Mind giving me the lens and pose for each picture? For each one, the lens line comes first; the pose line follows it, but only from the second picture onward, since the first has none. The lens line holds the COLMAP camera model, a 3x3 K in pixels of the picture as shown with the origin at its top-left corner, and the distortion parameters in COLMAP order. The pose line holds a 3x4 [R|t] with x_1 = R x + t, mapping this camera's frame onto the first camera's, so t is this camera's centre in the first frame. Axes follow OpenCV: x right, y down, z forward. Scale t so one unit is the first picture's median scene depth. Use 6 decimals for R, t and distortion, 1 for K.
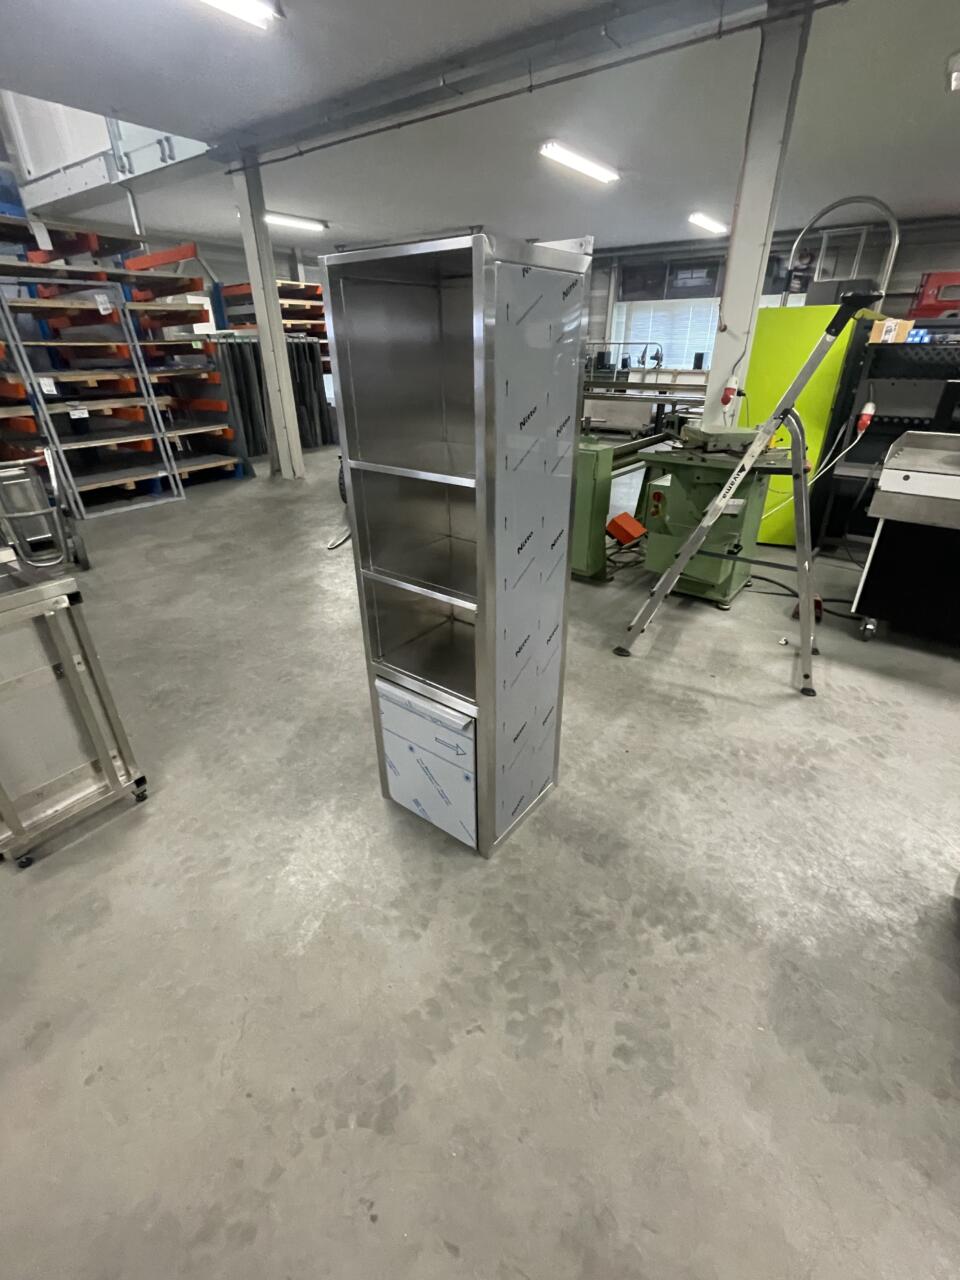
lens RADIAL K [[575.5, 0, 480.0], [0, 575.5, 640.0], [0, 0, 1]] dist [-0.001056, -0.000083]
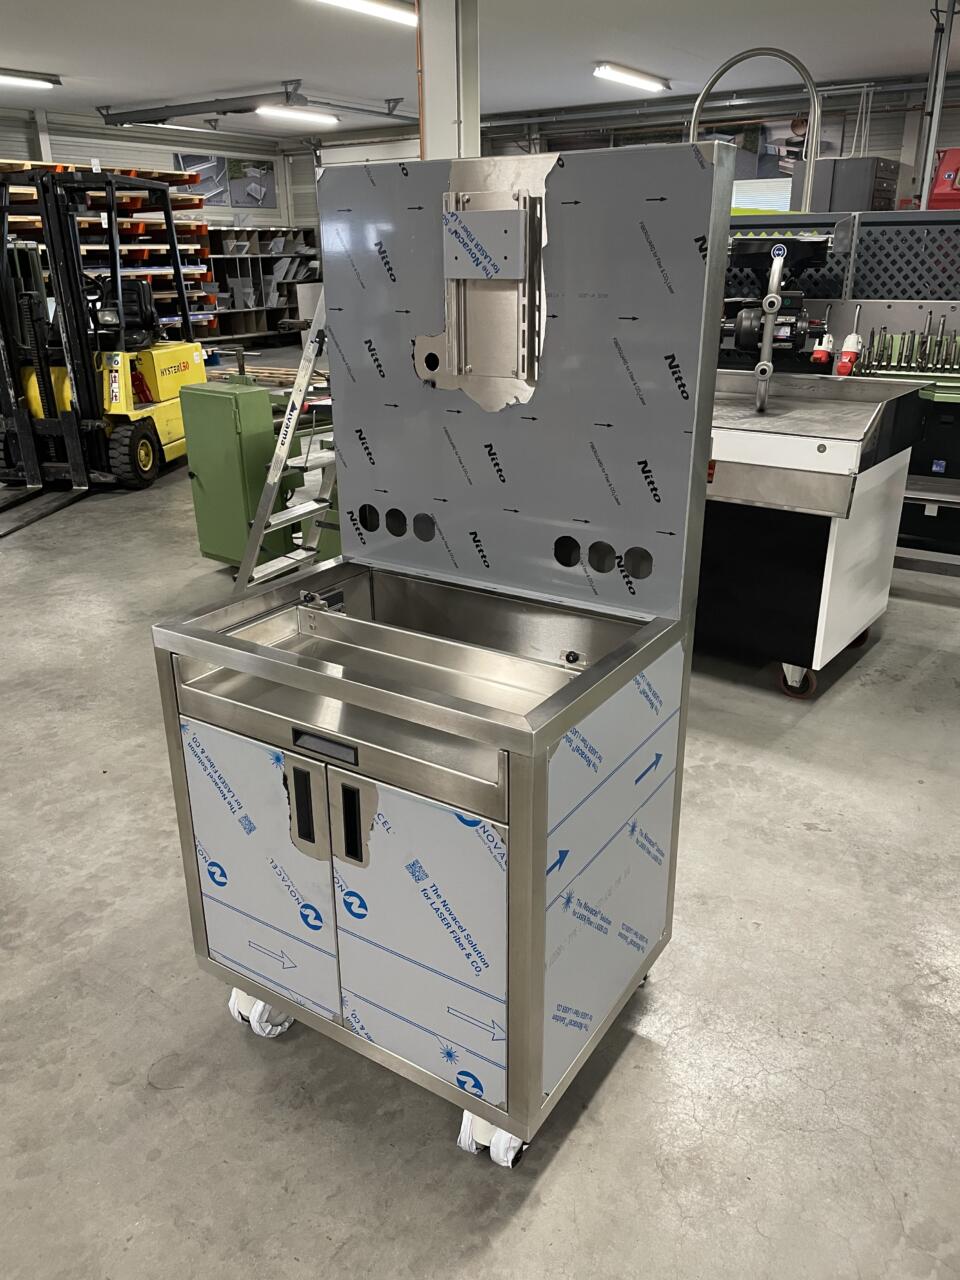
lens RADIAL K [[964.3, 0, 480.0], [0, 964.3, 640.0], [0, 0, 1]] dist [0.092597, -0.116564]
pose [[0.999588, -0.011574, 0.026261, 0.201745], [0.014084, 0.995135, -0.097508, 0.043284], [-0.025005, 0.097838, 0.994888, -0.083739]]
